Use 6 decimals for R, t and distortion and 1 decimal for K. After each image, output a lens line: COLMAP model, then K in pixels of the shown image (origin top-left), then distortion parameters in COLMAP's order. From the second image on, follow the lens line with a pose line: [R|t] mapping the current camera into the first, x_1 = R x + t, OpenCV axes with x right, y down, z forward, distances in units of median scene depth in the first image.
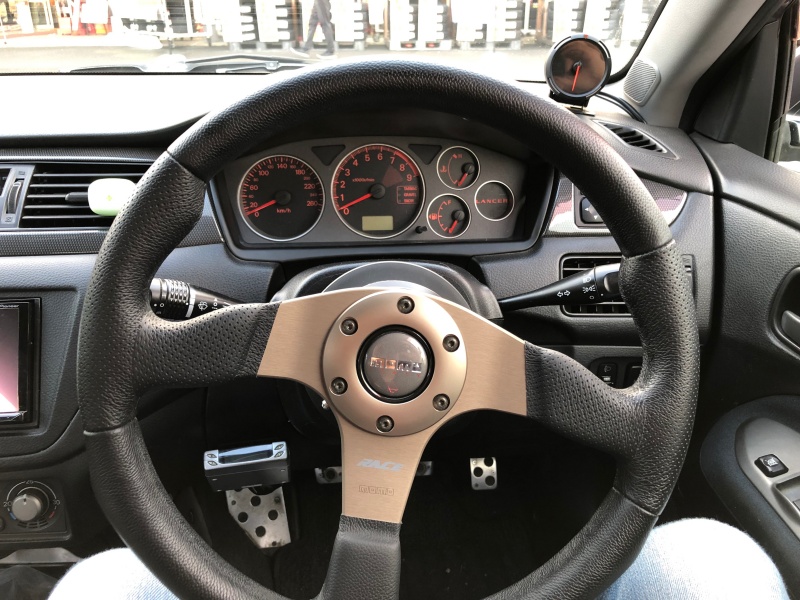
lens RADIAL K [[675.1, 0, 400.0], [0, 675.1, 300.0], [0, 0, 1]] dist [-0.002071, -0.002191]
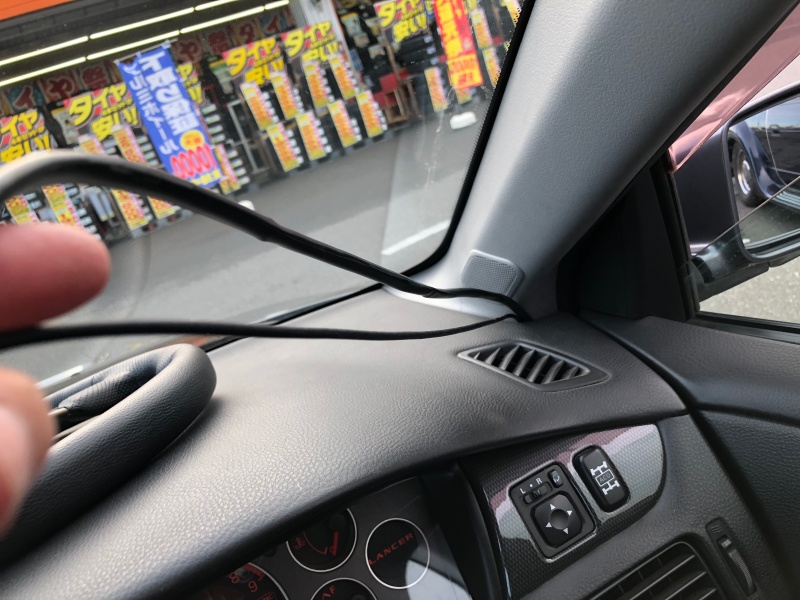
lens RADIAL K [[675.1, 0, 400.0], [0, 675.1, 300.0], [0, 0, 1]] dist [-0.002071, -0.002191]
pose [[0.869989, -0.400593, 0.287480, 0.056098], [0.444907, 0.889106, -0.107464, -0.280952], [-0.212551, 0.221394, 0.951739, 0.352299]]
